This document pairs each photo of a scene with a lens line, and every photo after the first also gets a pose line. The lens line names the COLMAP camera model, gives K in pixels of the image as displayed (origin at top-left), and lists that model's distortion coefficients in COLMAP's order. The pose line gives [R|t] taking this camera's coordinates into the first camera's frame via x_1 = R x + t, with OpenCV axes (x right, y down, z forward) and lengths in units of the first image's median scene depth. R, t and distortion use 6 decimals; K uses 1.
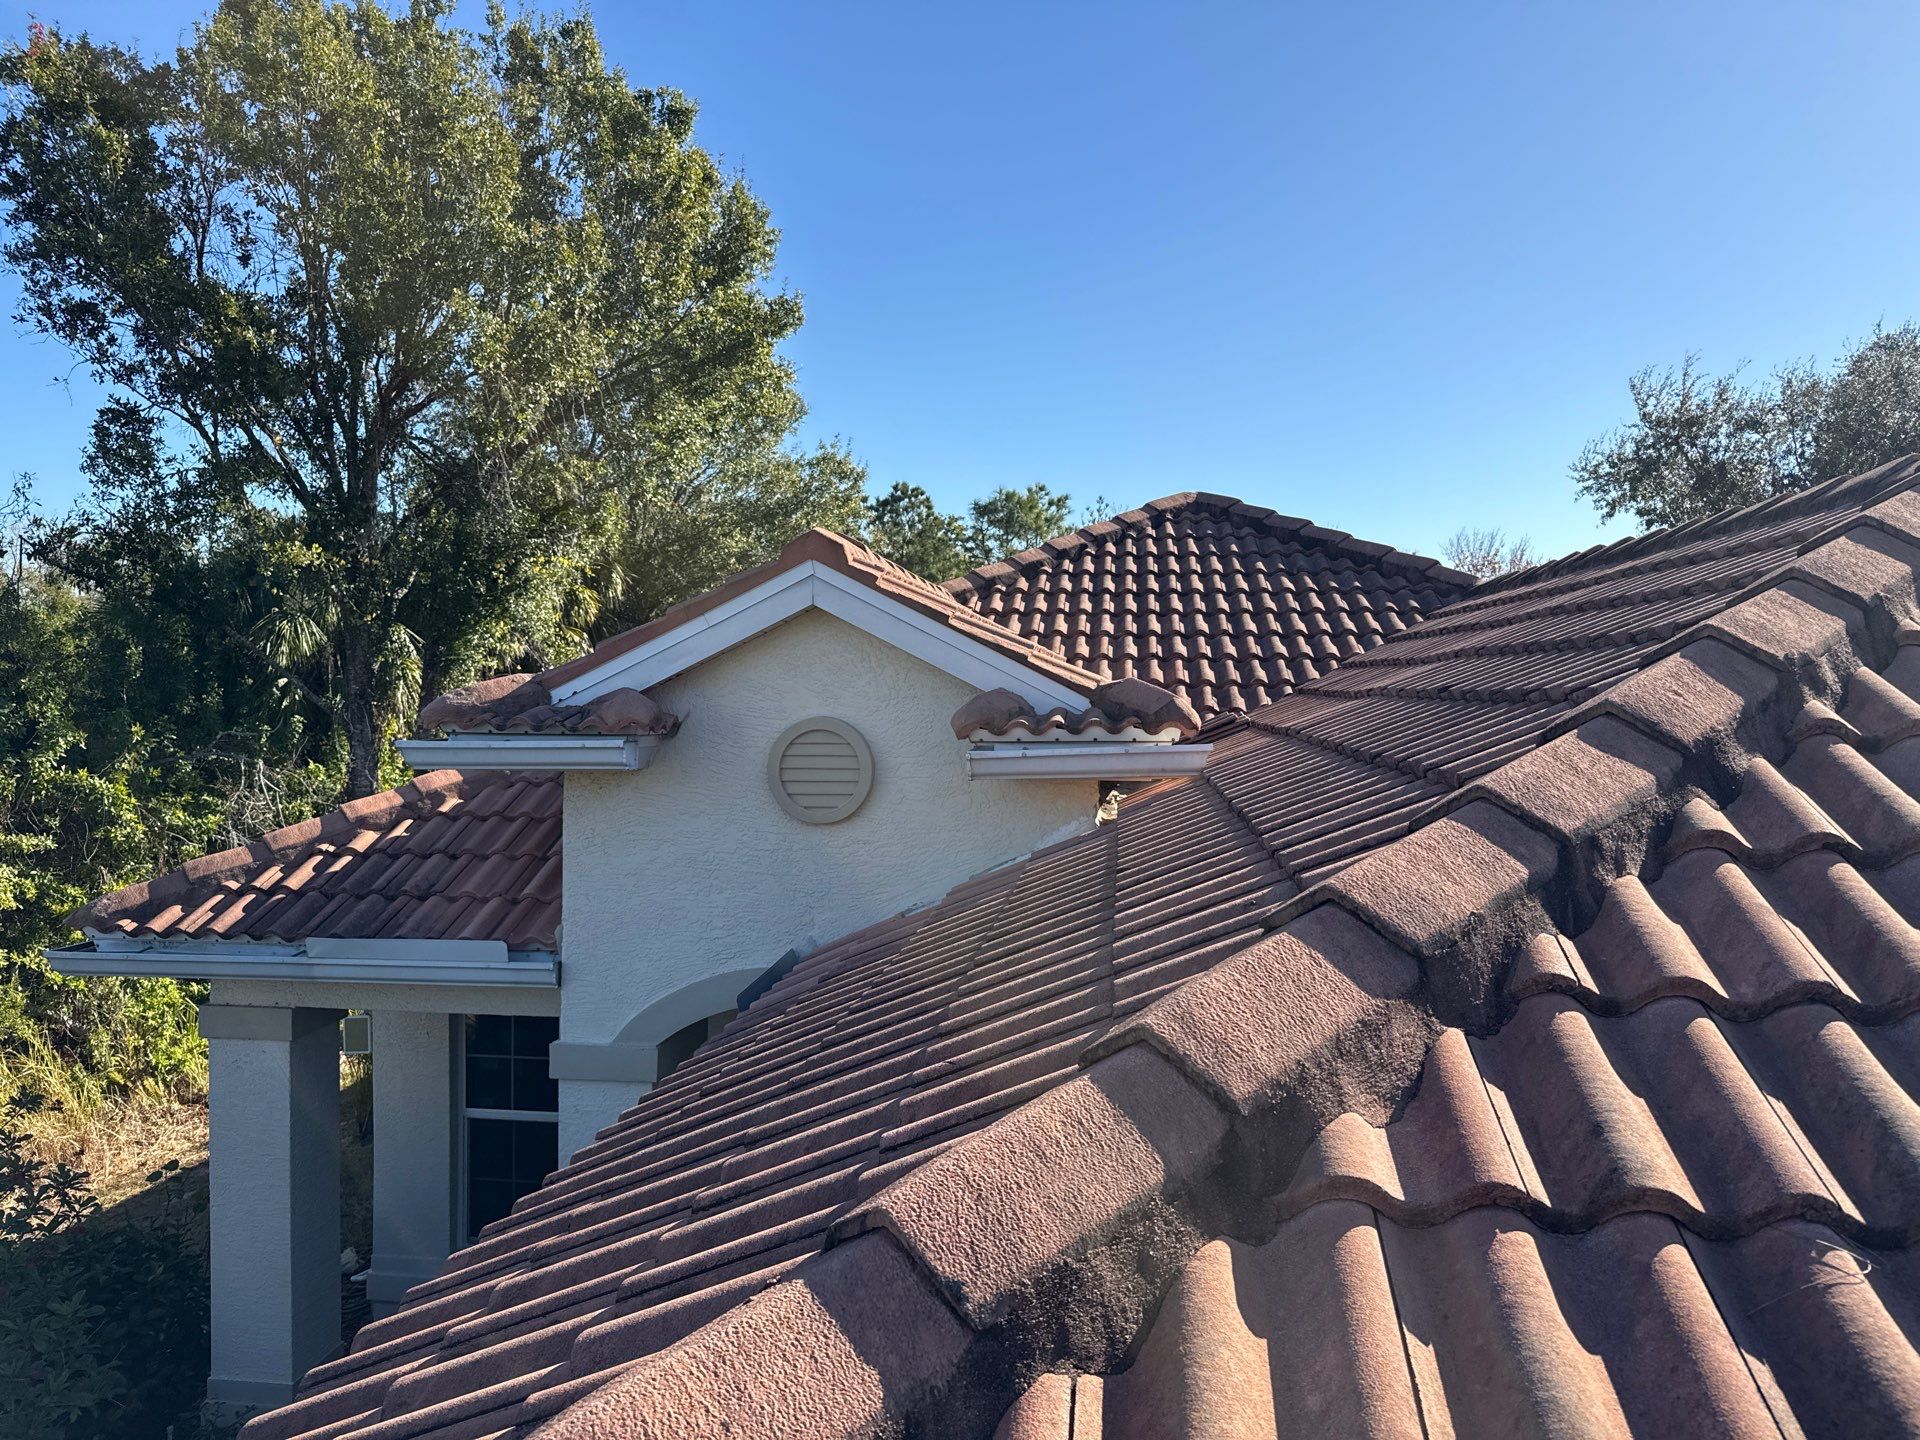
lens RADIAL K [[1410.3, 0, 947.6], [0, 1410.3, 730.2], [0, 0, 1]] dist [-0.007001, 0.003325]
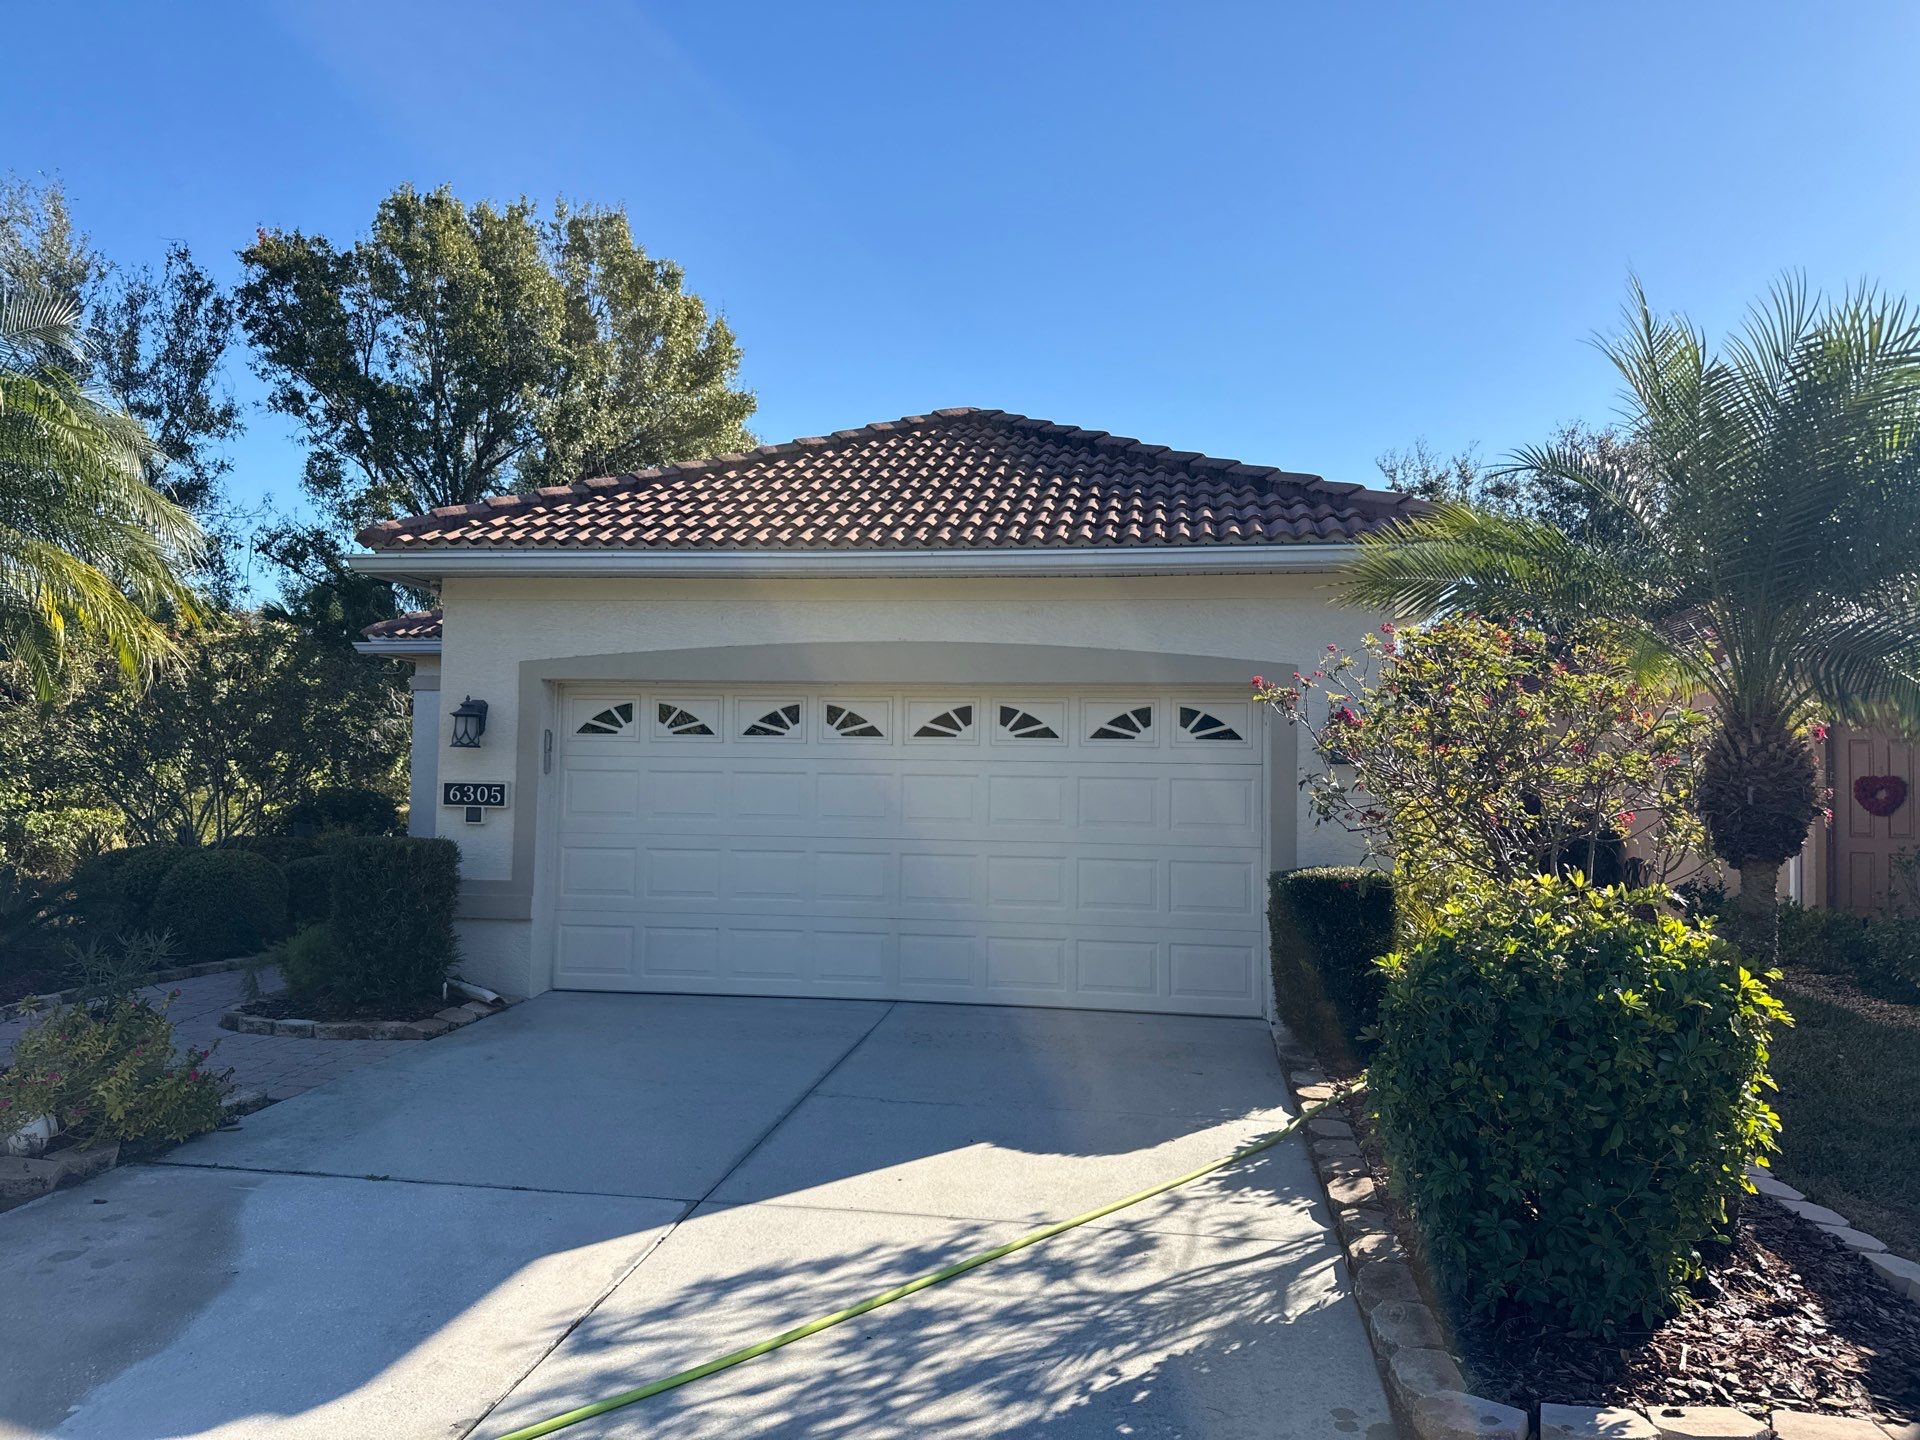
lens RADIAL K [[1410.3, 0, 995.0], [0, 1410.3, 743.8], [0, 0, 1]] dist [-0.007001, 0.003325]
pose [[0.999847, 0.003390, -0.017160, 0.342489], [-0.004534, 0.997740, -0.067046, 0.319738], [0.016894, 0.067114, 0.997602, -0.904417]]
